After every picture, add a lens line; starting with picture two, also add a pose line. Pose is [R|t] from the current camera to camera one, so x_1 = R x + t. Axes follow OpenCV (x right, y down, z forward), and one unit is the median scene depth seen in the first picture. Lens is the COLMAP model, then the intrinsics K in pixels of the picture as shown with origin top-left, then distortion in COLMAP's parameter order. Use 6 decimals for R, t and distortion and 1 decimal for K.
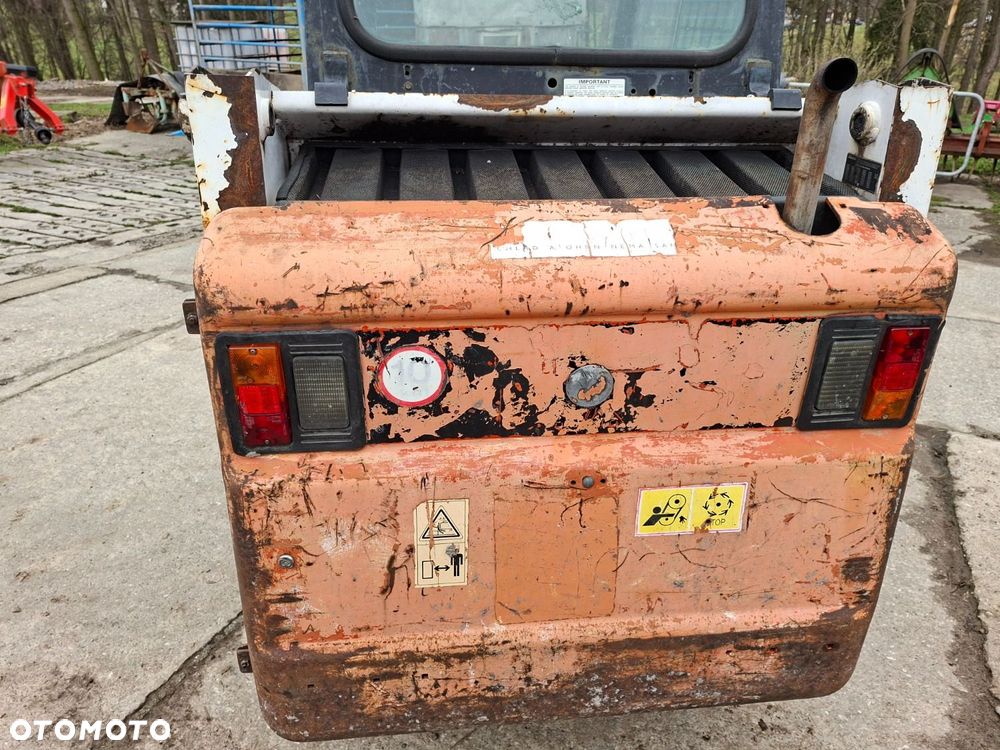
lens RADIAL K [[695.8, 0, 501.7], [0, 695.8, 358.9], [0, 0, 1]] dist [0.082463, -0.095217]
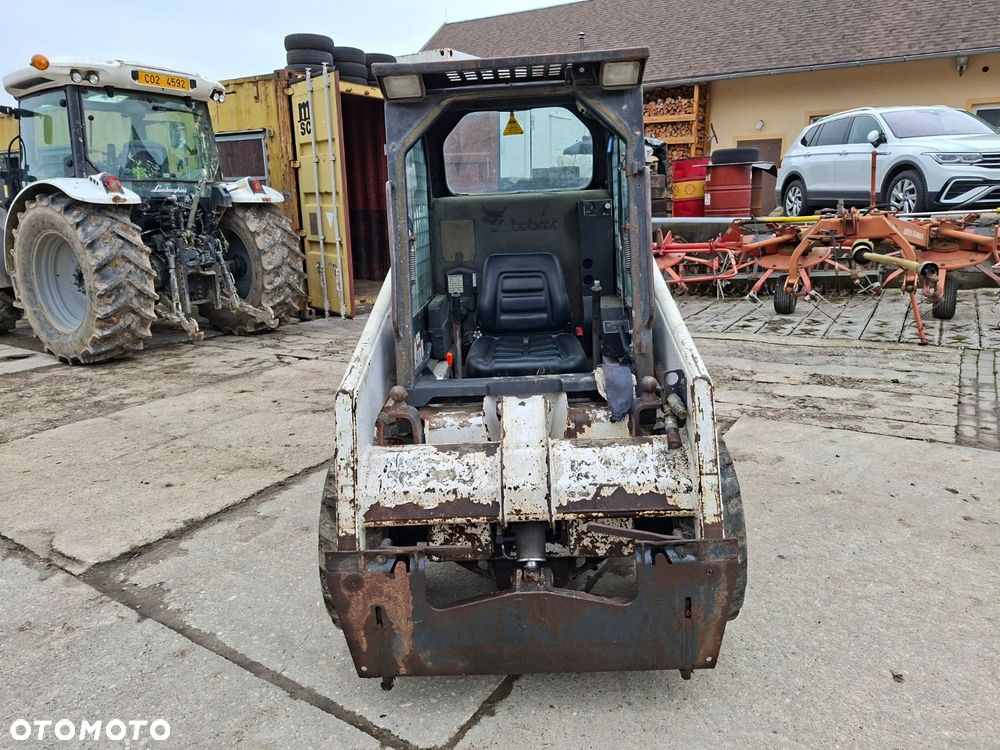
lens RADIAL K [[695.8, 0, 509.4], [0, 695.8, 363.0], [0, 0, 1]] dist [0.082463, -0.095217]
pose [[-0.991422, -0.003510, 0.130653, -0.275094], [0.081474, 0.765053, 0.638792, -1.904077], [-0.102199, 0.643958, -0.758204, 3.981830]]
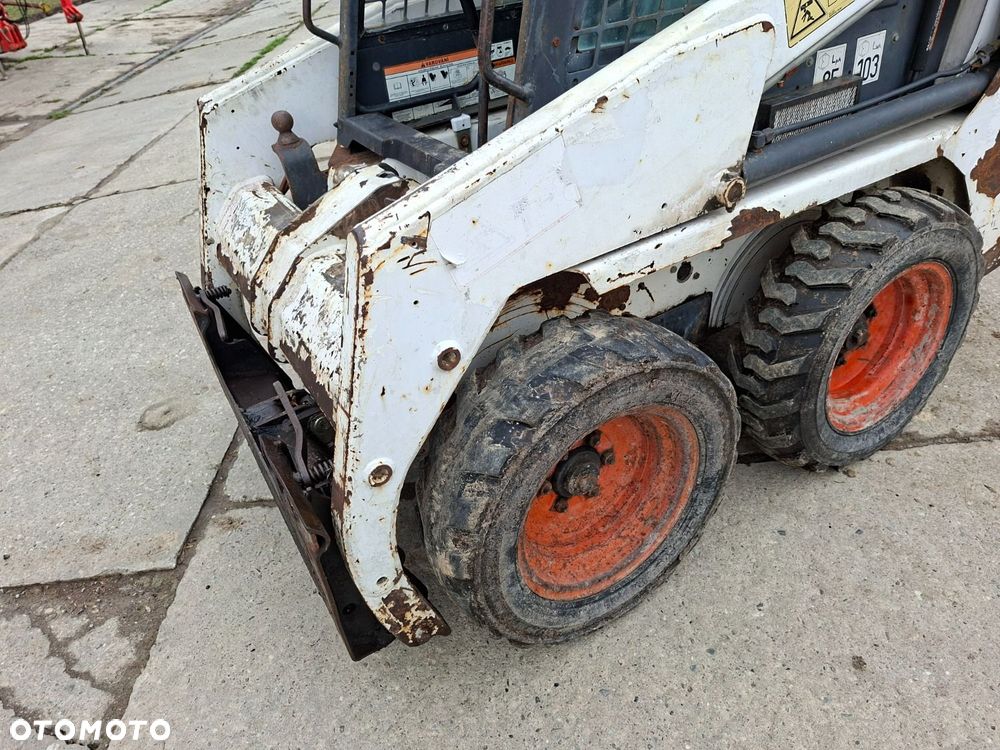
lens RADIAL K [[695.8, 0, 510.3], [0, 695.8, 358.2], [0, 0, 1]] dist [0.082463, -0.095217]
pose [[-0.438584, -0.482853, 0.757956, -1.342520], [0.467954, 0.597339, 0.651310, -1.049293], [-0.767244, 0.640343, -0.036030, 2.558376]]
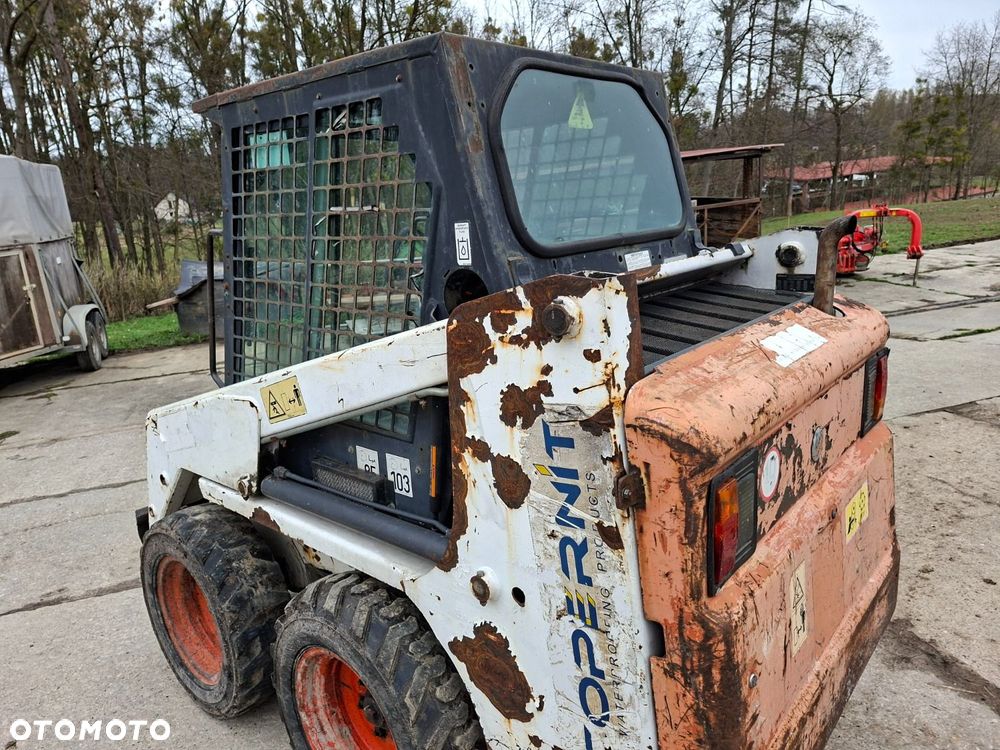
lens RADIAL K [[695.8, 0, 492.4], [0, 695.8, 360.9], [0, 0, 1]] dist [0.082463, -0.095217]
pose [[0.730721, -0.217230, 0.647193, -1.157030], [0.367236, 0.924249, -0.104408, -0.194784], [-0.575487, 0.313965, 0.755143, 0.245827]]
